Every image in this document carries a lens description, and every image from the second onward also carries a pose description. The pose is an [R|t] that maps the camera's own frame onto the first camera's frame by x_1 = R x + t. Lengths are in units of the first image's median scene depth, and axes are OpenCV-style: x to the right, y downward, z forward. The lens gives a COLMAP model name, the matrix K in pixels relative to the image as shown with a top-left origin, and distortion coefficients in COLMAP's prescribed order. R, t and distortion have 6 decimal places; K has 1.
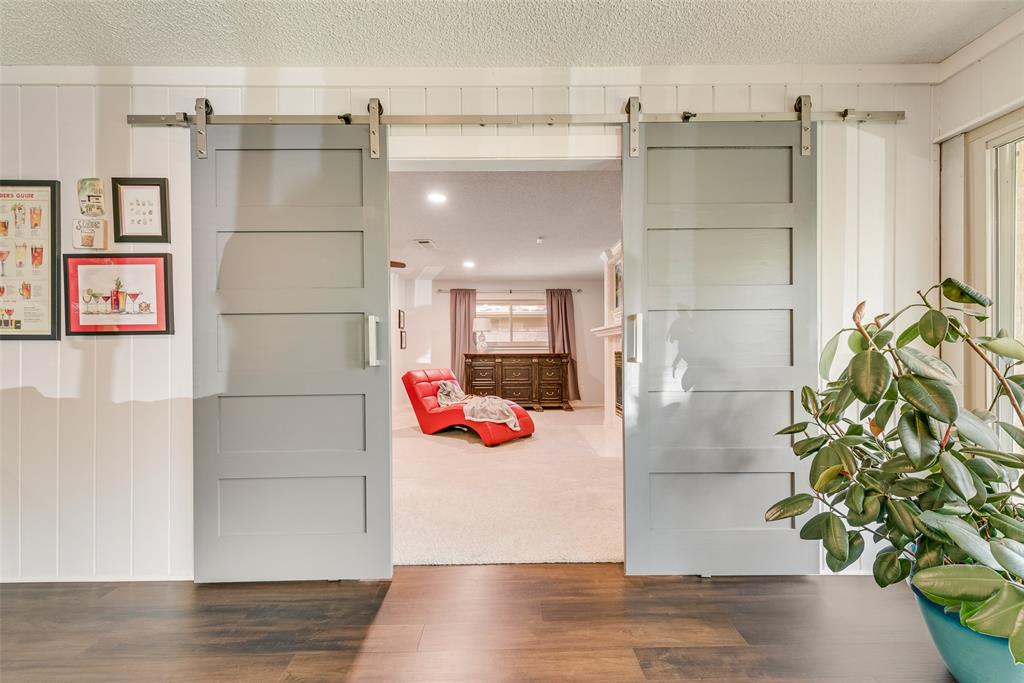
lens RADIAL K [[428.9, 0, 504.3], [0, 428.9, 346.3], [0, 0, 1]] dist [0.000324, -0.000170]
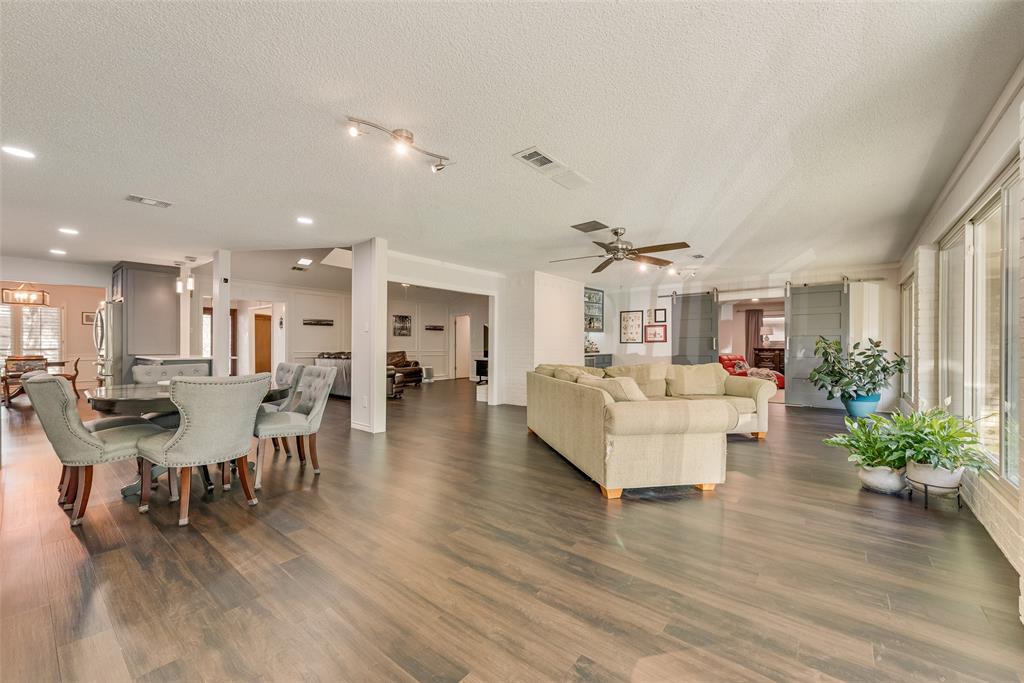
lens RADIAL K [[399.3, 0, 512.0], [0, 399.3, 341.5], [0, 0, 1]] dist [0.013493, -0.004328]
pose [[0.776957, -0.000238, -0.629553, 0.642841], [0.000109, 1.000000, -0.000244, -0.032416], [0.629553, 0.000121, 0.776957, -3.352486]]
